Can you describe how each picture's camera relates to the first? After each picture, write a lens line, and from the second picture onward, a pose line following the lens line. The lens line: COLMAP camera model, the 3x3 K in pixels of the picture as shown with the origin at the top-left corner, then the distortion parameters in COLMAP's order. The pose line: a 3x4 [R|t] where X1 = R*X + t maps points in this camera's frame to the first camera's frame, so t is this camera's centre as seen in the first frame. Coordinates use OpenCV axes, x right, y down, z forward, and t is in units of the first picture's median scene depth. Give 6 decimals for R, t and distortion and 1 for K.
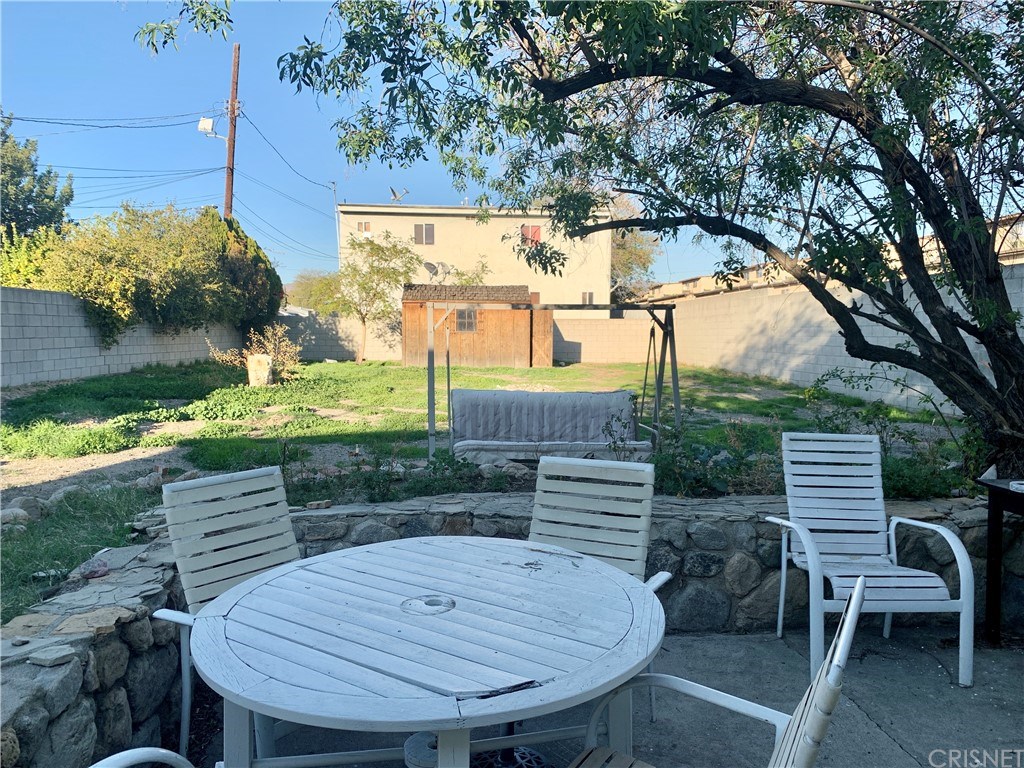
lens RADIAL K [[786.3, 0, 514.3], [0, 786.3, 389.5], [0, 0, 1]] dist [0.055278, -0.078281]
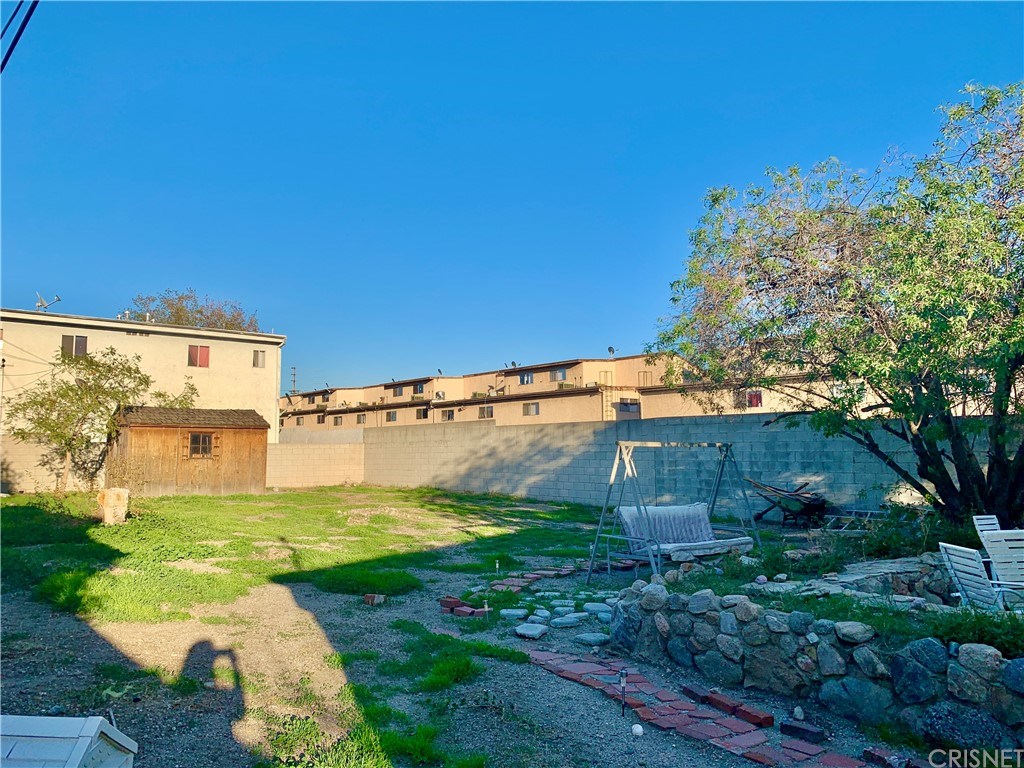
lens RADIAL K [[786.3, 0, 511.2], [0, 786.3, 382.5], [0, 0, 1]] dist [0.055278, -0.078281]
pose [[0.805106, 0.046076, 0.591338, -0.347039], [0.048596, 0.988502, -0.143186, -0.008917], [-0.591137, 0.144016, 0.793610, 0.017738]]
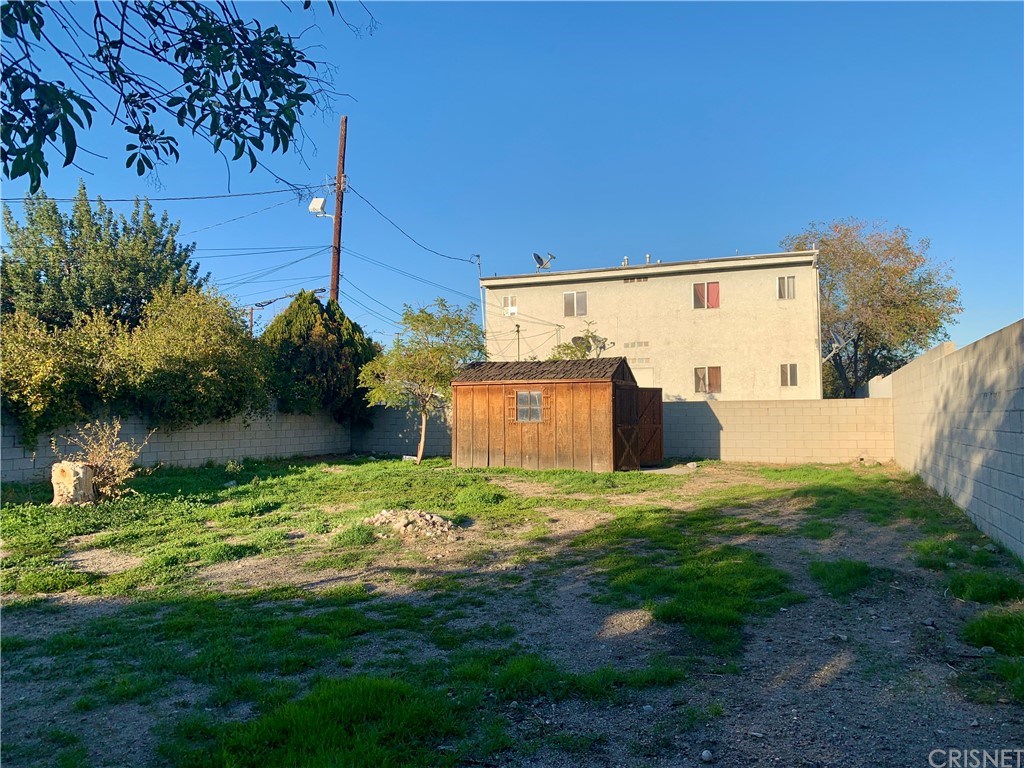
lens RADIAL K [[786.3, 0, 507.5], [0, 786.3, 380.1], [0, 0, 1]] dist [0.055278, -0.078281]
pose [[0.917622, -0.033195, -0.396065, 0.231963], [-0.014499, 0.993047, -0.116820, -0.026417], [0.397189, 0.112939, 0.910761, 0.328002]]
